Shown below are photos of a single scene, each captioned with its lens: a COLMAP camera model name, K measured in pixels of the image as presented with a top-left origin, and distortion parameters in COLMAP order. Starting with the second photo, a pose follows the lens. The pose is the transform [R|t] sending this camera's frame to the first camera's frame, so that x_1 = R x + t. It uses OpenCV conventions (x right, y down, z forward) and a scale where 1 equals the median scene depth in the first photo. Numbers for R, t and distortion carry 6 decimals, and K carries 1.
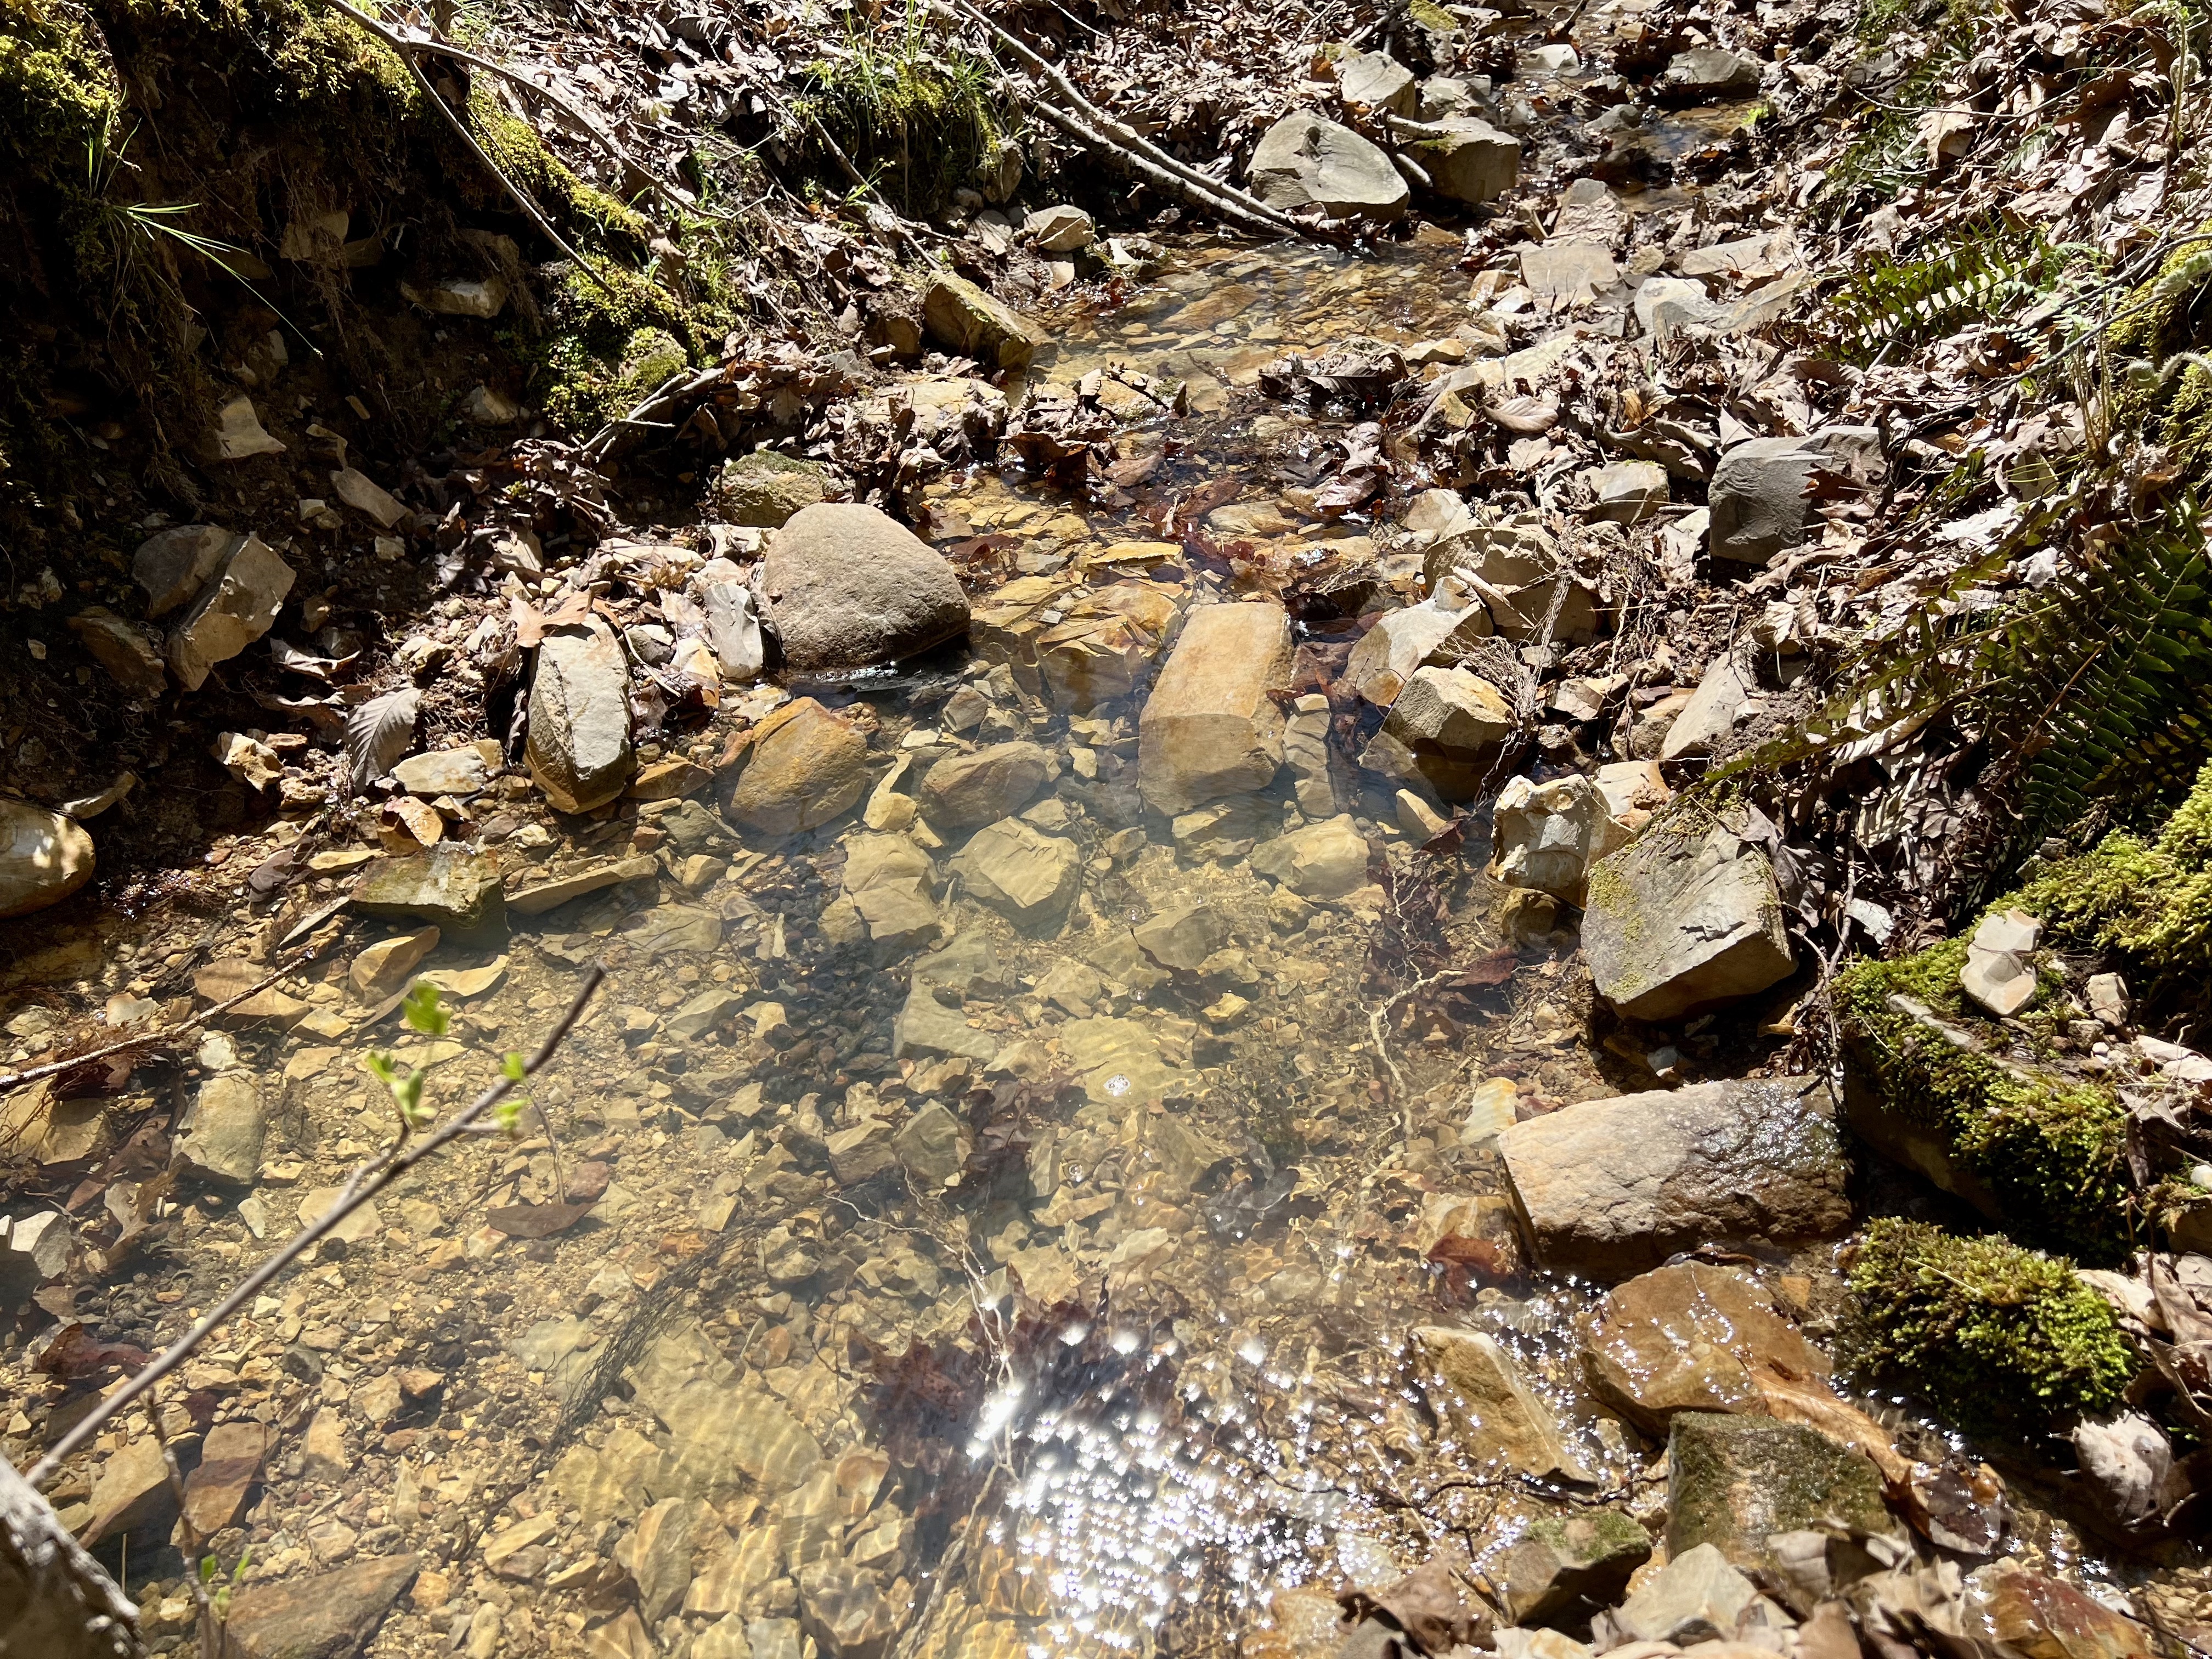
lens RADIAL K [[1723.0, 0, 1106.0], [0, 1723.0, 829.5], [0, 0, 1]] dist [0.083111, -0.071081]
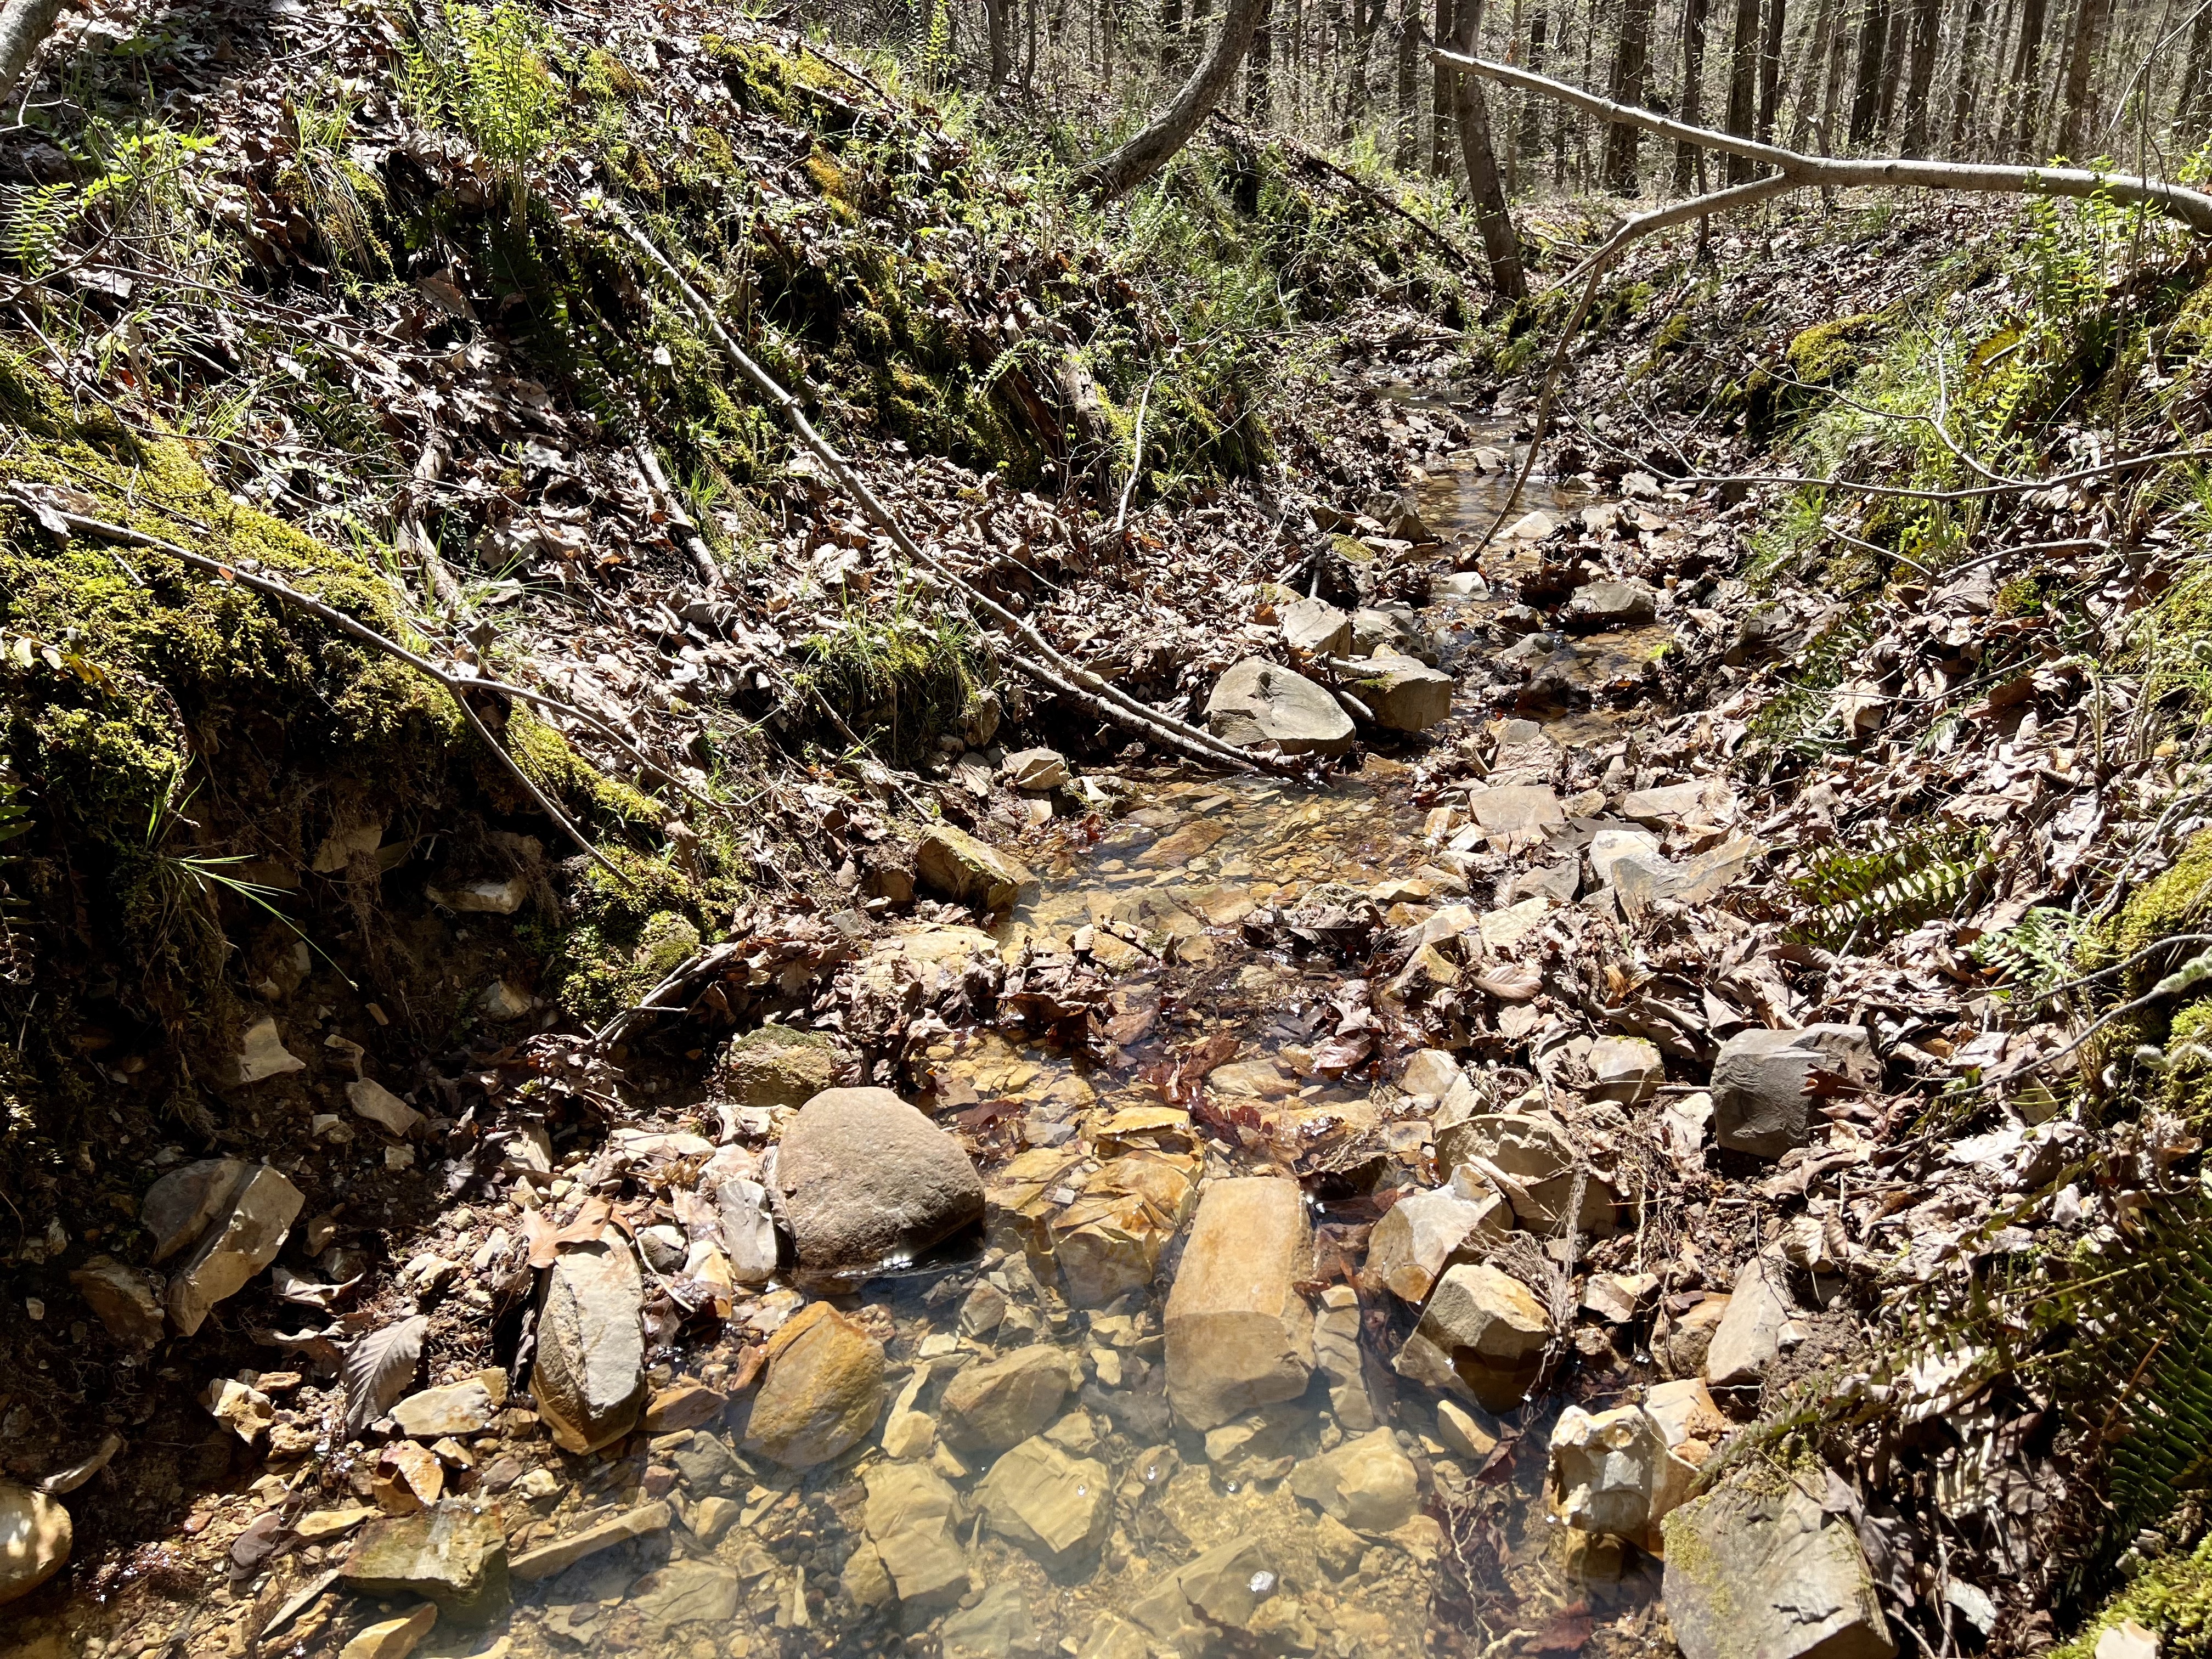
lens RADIAL K [[1708.7, 0, 1106.0], [0, 1708.7, 829.5], [0, 0, 1]] dist [0.114702, -0.113561]
pose [[0.998864, -0.016598, 0.044678, -0.049766], [0.026682, 0.971478, -0.235622, -0.096455], [-0.039493, 0.236547, 0.970817, -0.018097]]
